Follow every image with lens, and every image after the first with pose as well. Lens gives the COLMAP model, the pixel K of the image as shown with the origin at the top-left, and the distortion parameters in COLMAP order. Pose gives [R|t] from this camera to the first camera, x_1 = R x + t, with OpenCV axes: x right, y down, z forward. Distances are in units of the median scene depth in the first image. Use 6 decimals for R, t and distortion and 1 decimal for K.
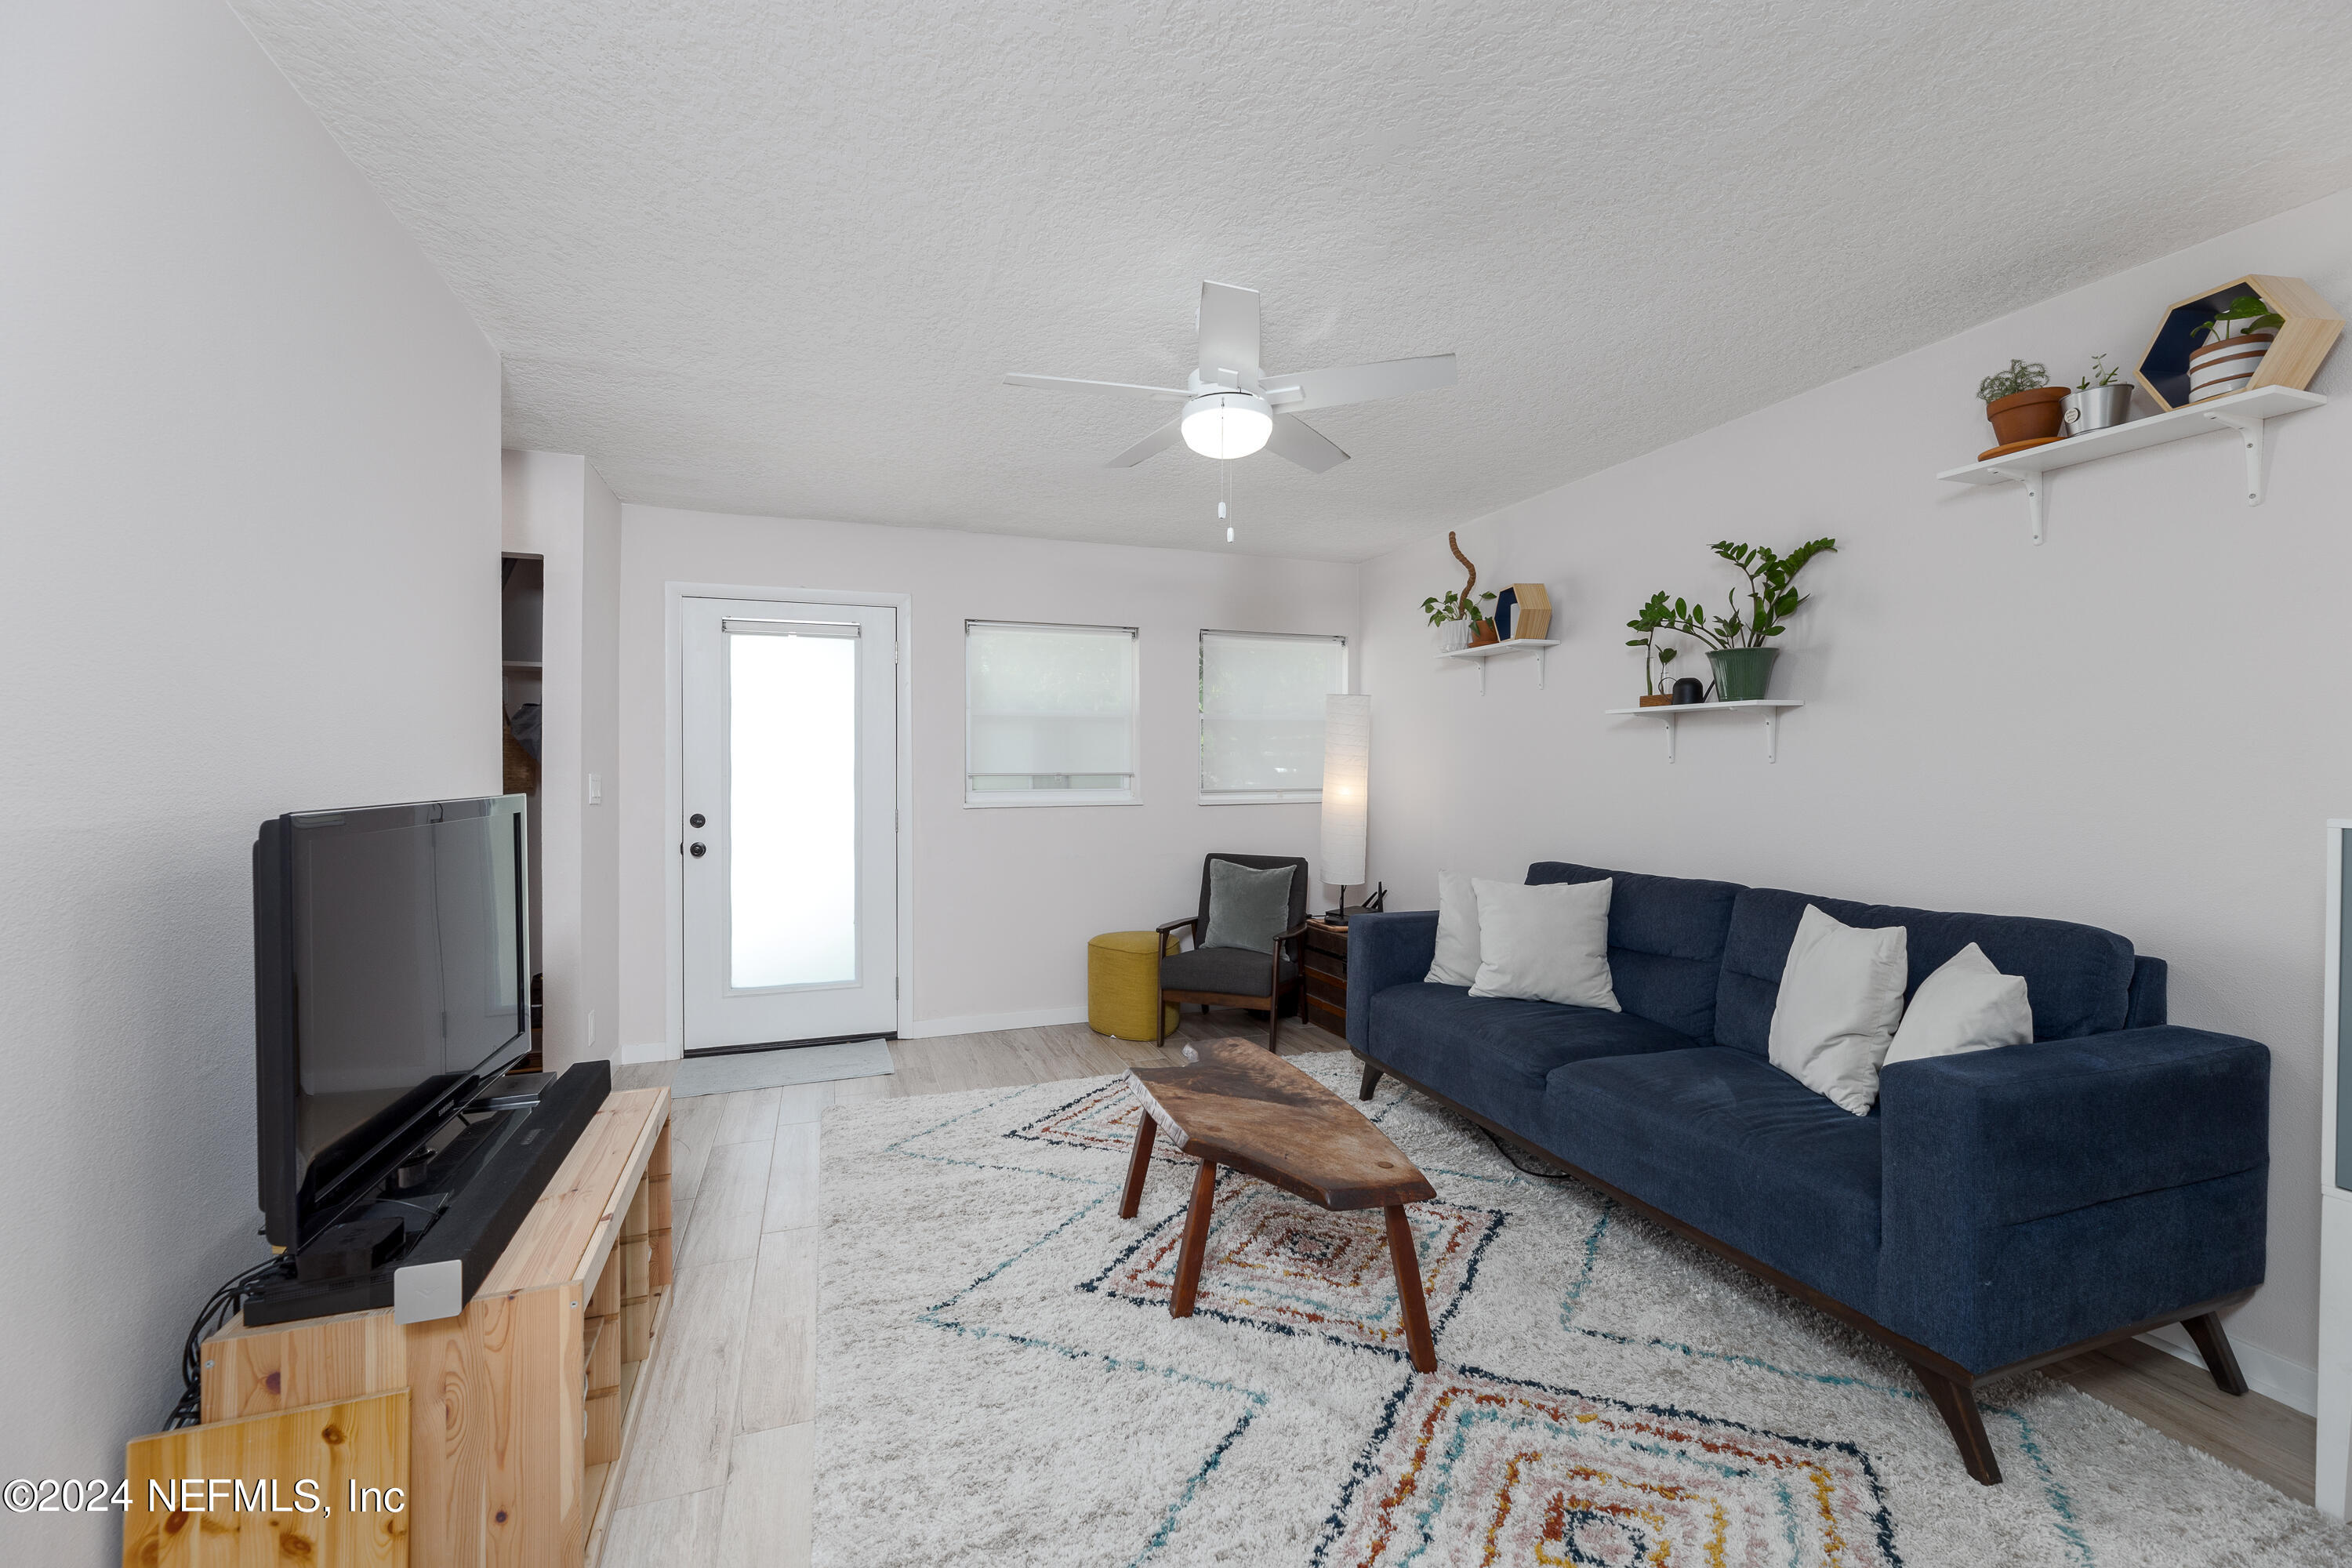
lens RADIAL K [[953.9, 0, 1178.4], [0, 953.9, 775.2], [0, 0, 1]] dist [-0.003491, -0.000213]
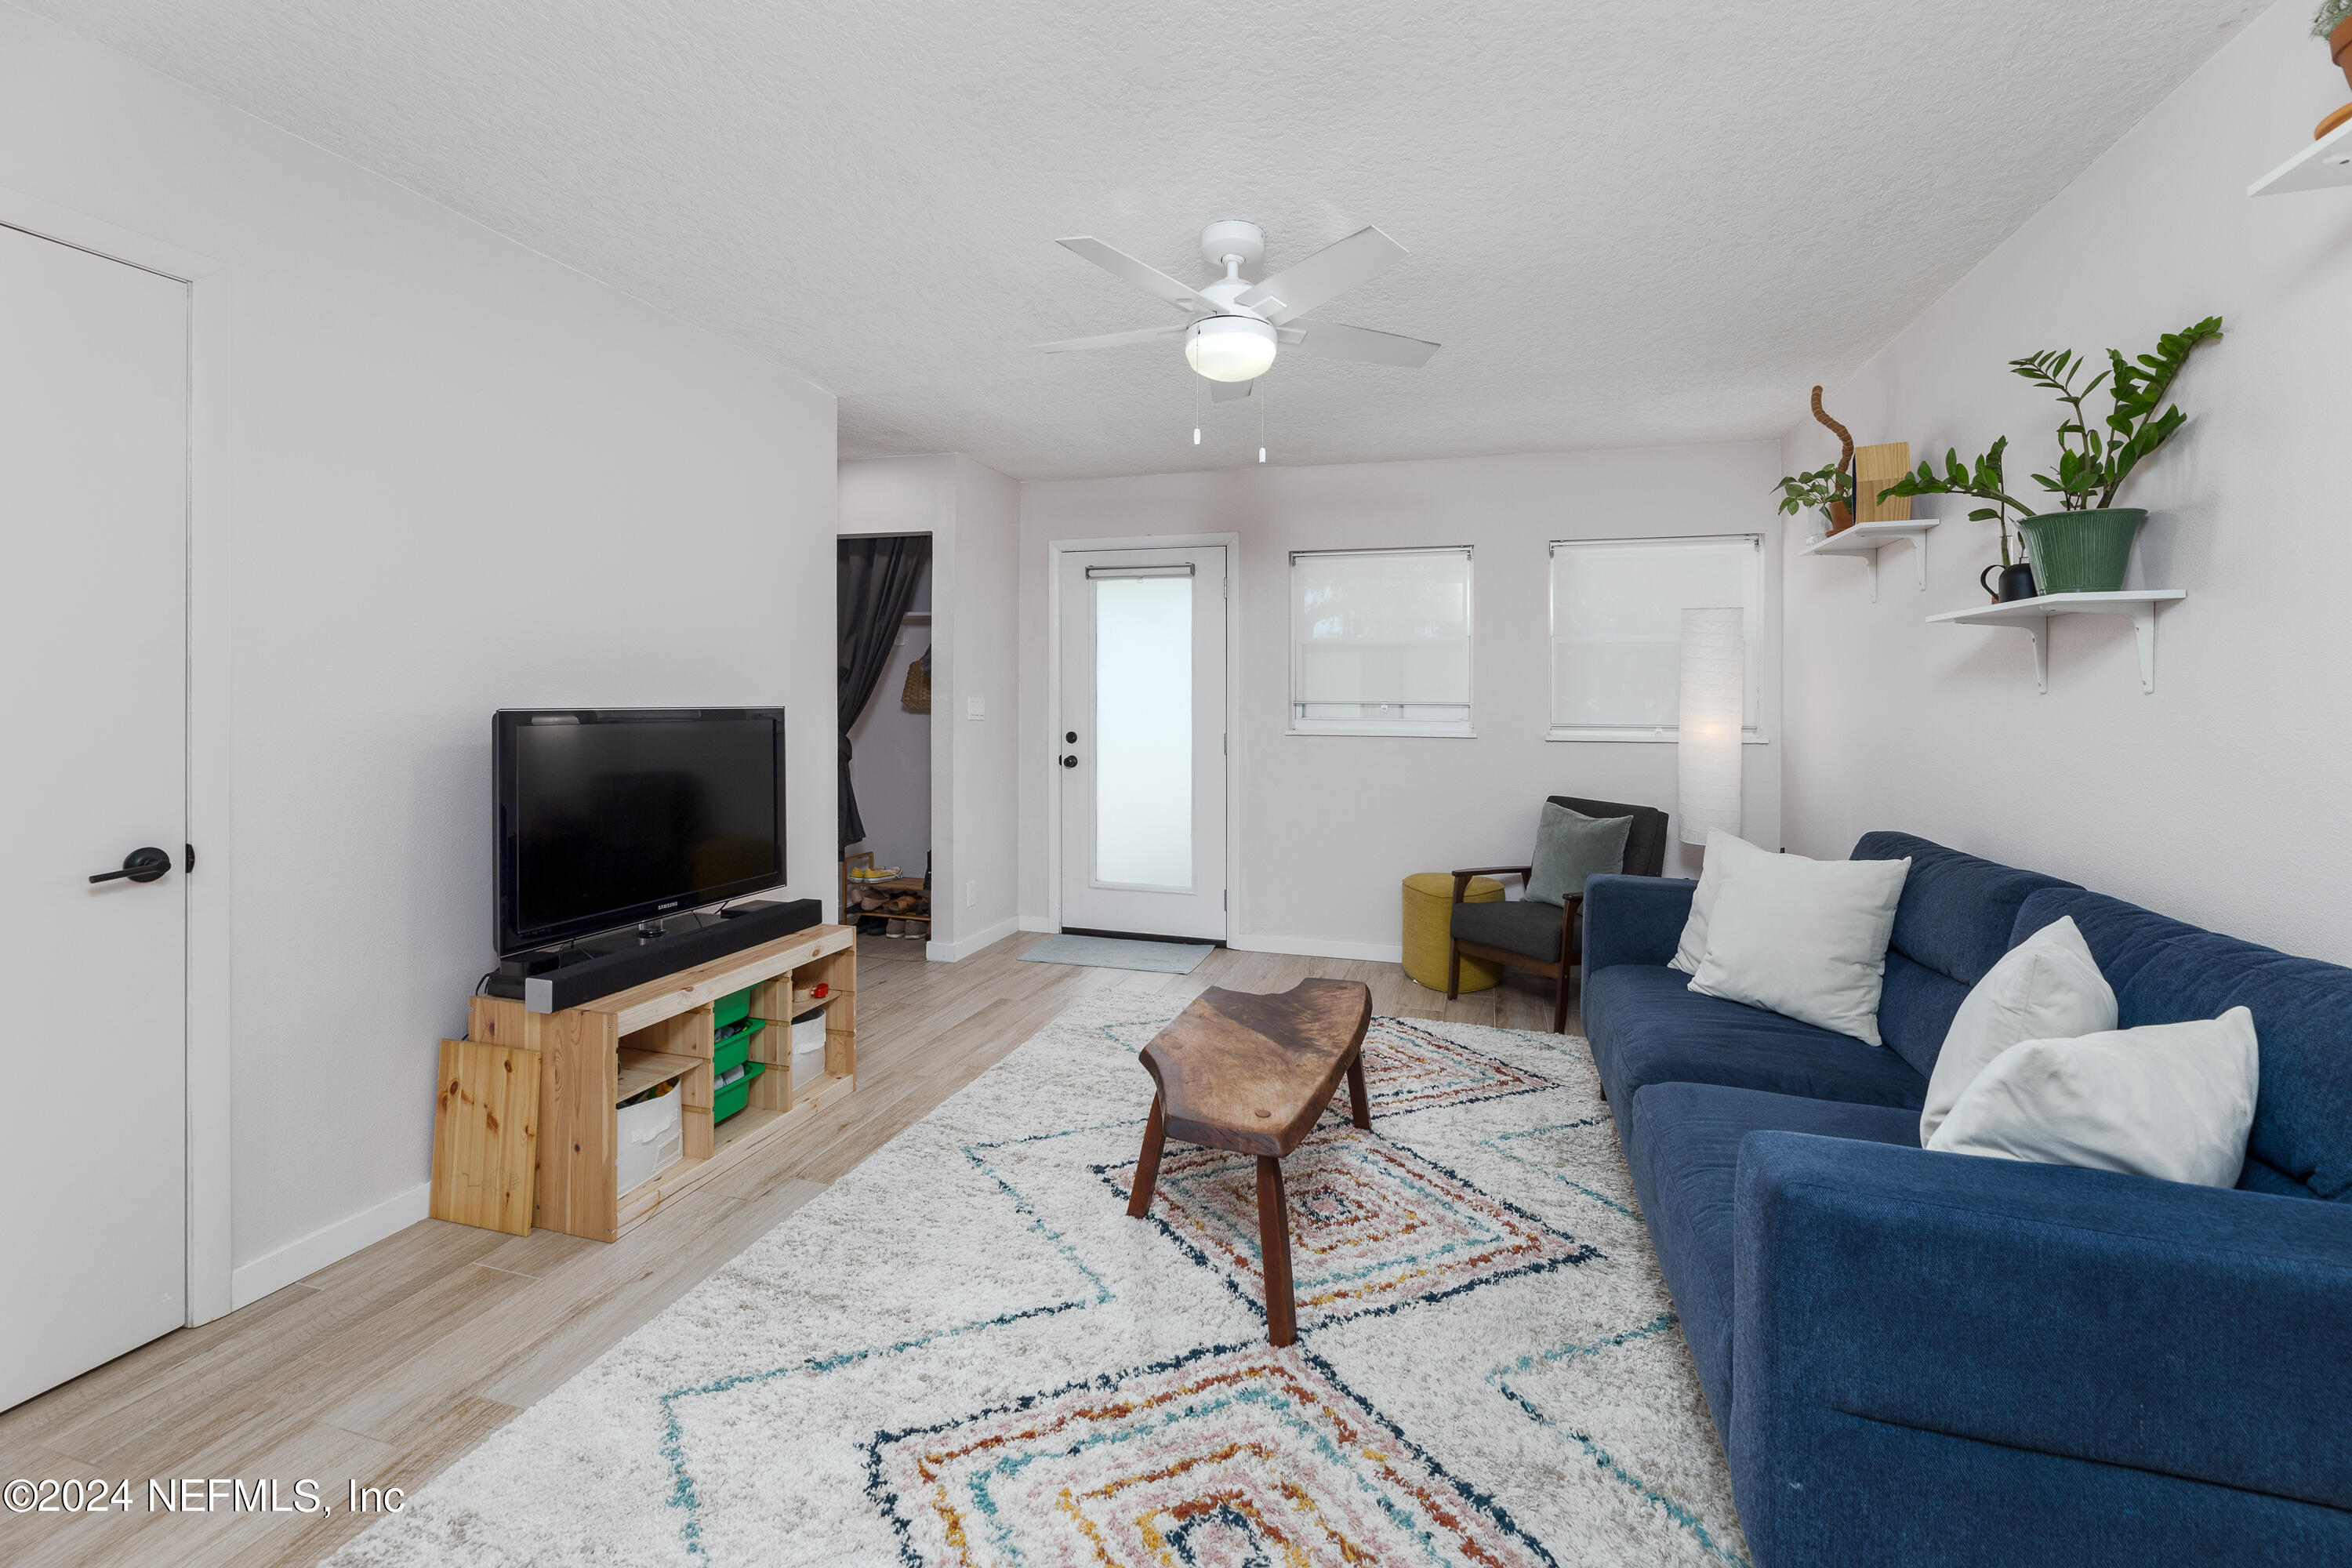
lens RADIAL K [[995.4, 0, 1201.5], [0, 995.4, 703.2], [0, 0, 1]] dist [-0.003419, -0.000237]
pose [[0.806592, 0.012408, -0.590978, 0.622045], [-0.015759, 0.999876, -0.000515, 0.004809], [0.590898, 0.009728, 0.806687, 0.141504]]
